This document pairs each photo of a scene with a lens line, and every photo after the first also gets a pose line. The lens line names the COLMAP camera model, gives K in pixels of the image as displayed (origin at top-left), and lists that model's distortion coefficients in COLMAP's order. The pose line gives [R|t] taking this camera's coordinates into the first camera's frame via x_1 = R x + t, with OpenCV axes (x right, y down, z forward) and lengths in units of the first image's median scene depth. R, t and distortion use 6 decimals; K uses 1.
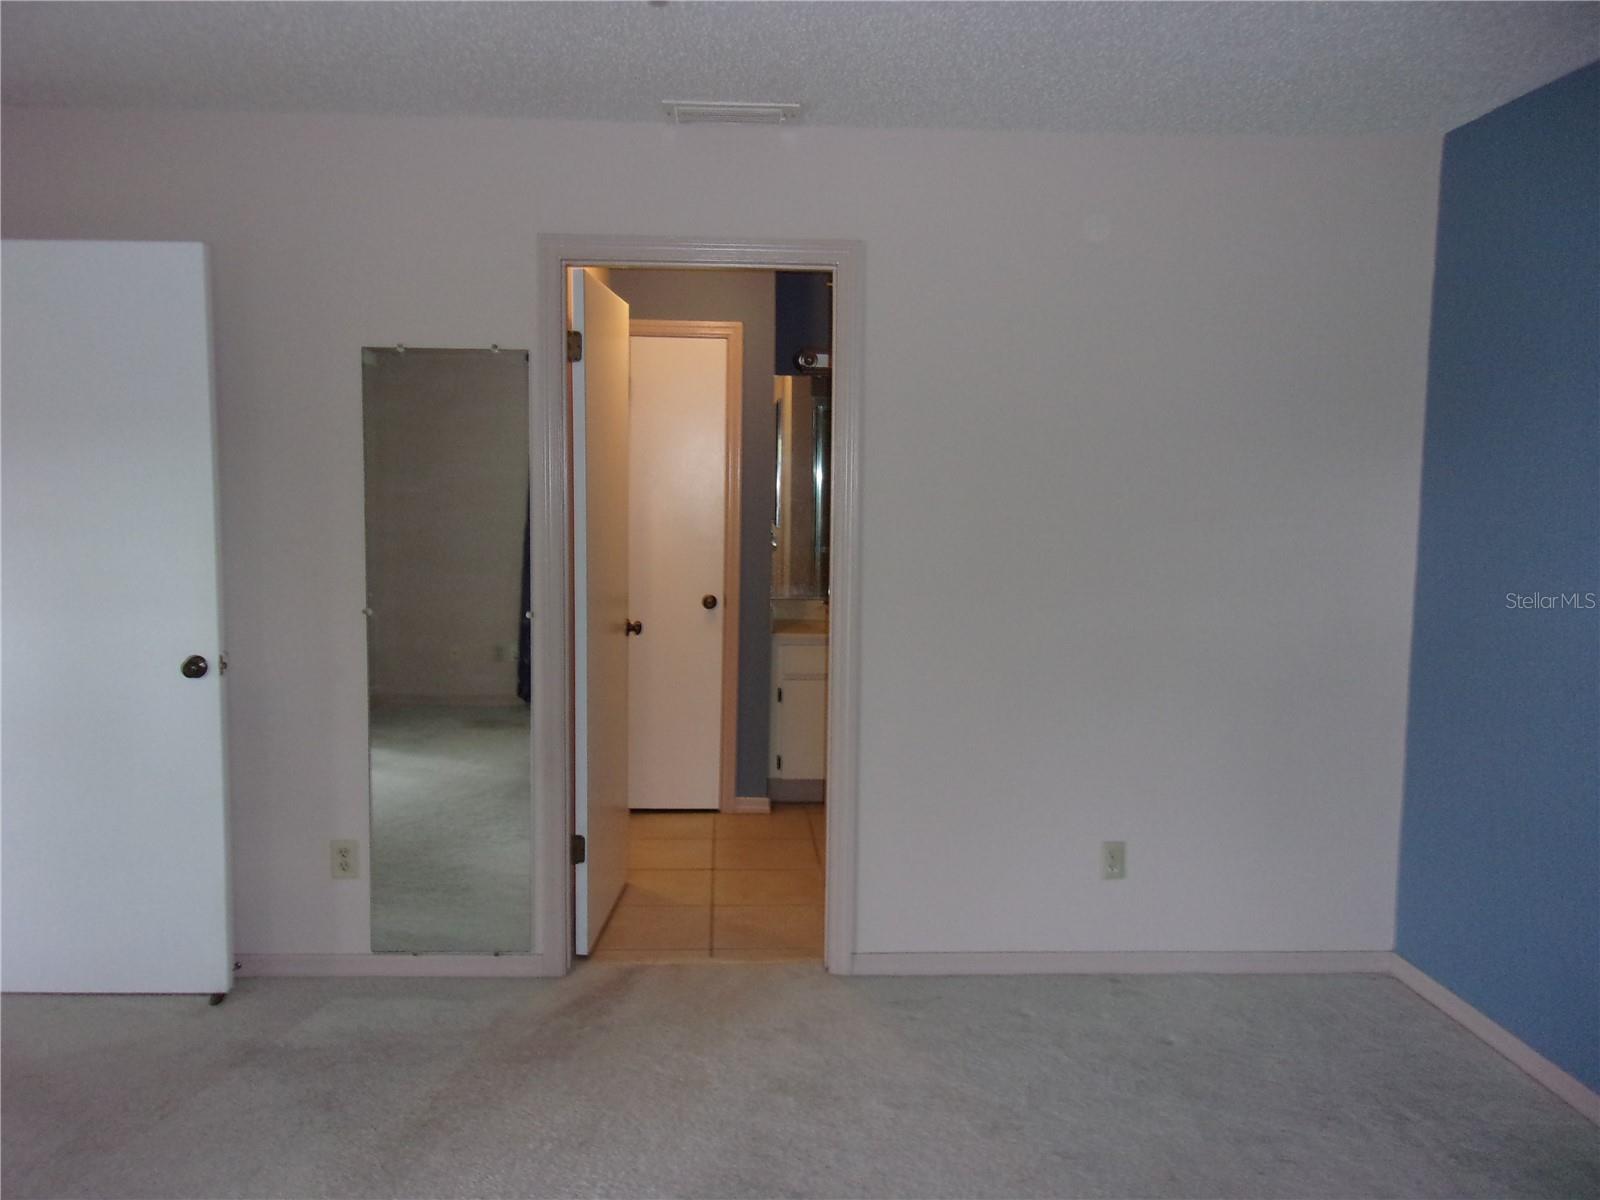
lens RADIAL K [[1266.3, 0, 800.0], [0, 1266.3, 600.0], [0, 0, 1]] dist [-0.007630, 0.187678]
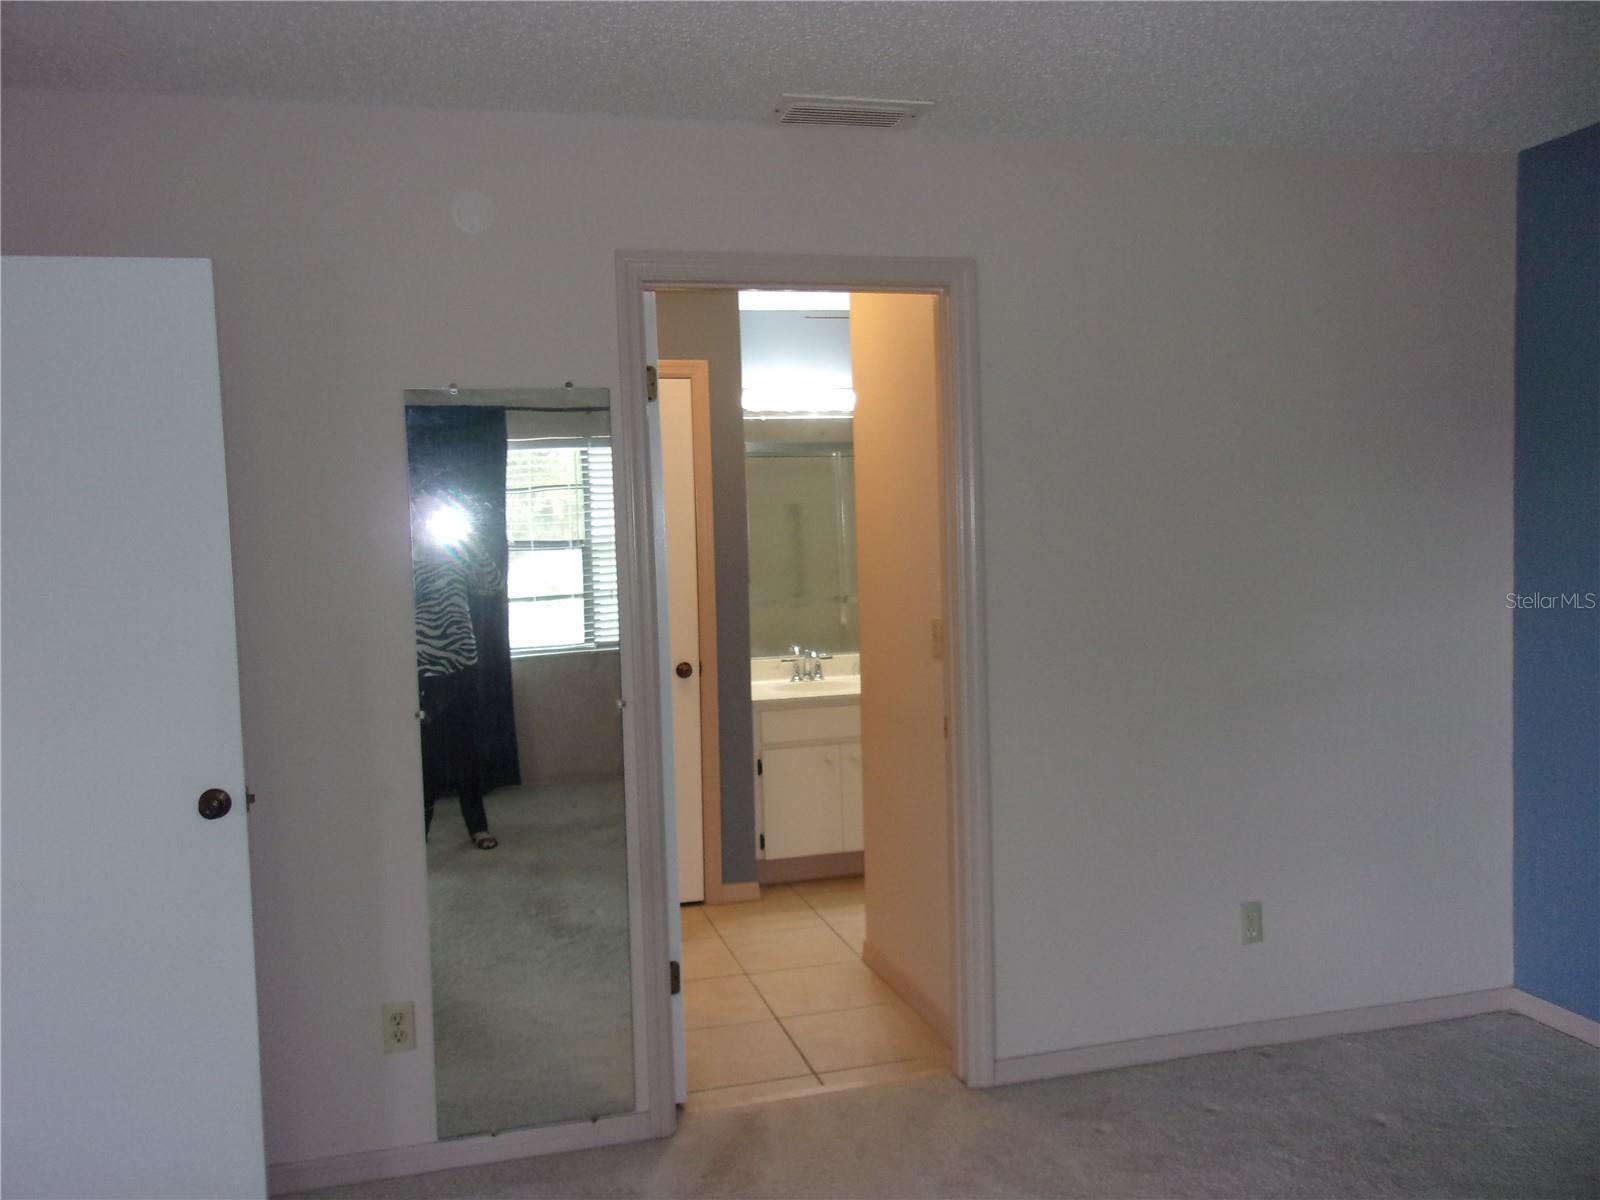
lens RADIAL K [[1264.6, 0, 797.3], [0, 1264.6, 608.0], [0, 0, 1]] dist [0.003116, 0.128595]
pose [[0.976318, -0.057153, 0.208655, -0.262470], [0.063736, 0.997655, -0.024960, -0.022535], [-0.206740, 0.037668, 0.977671, 0.154754]]
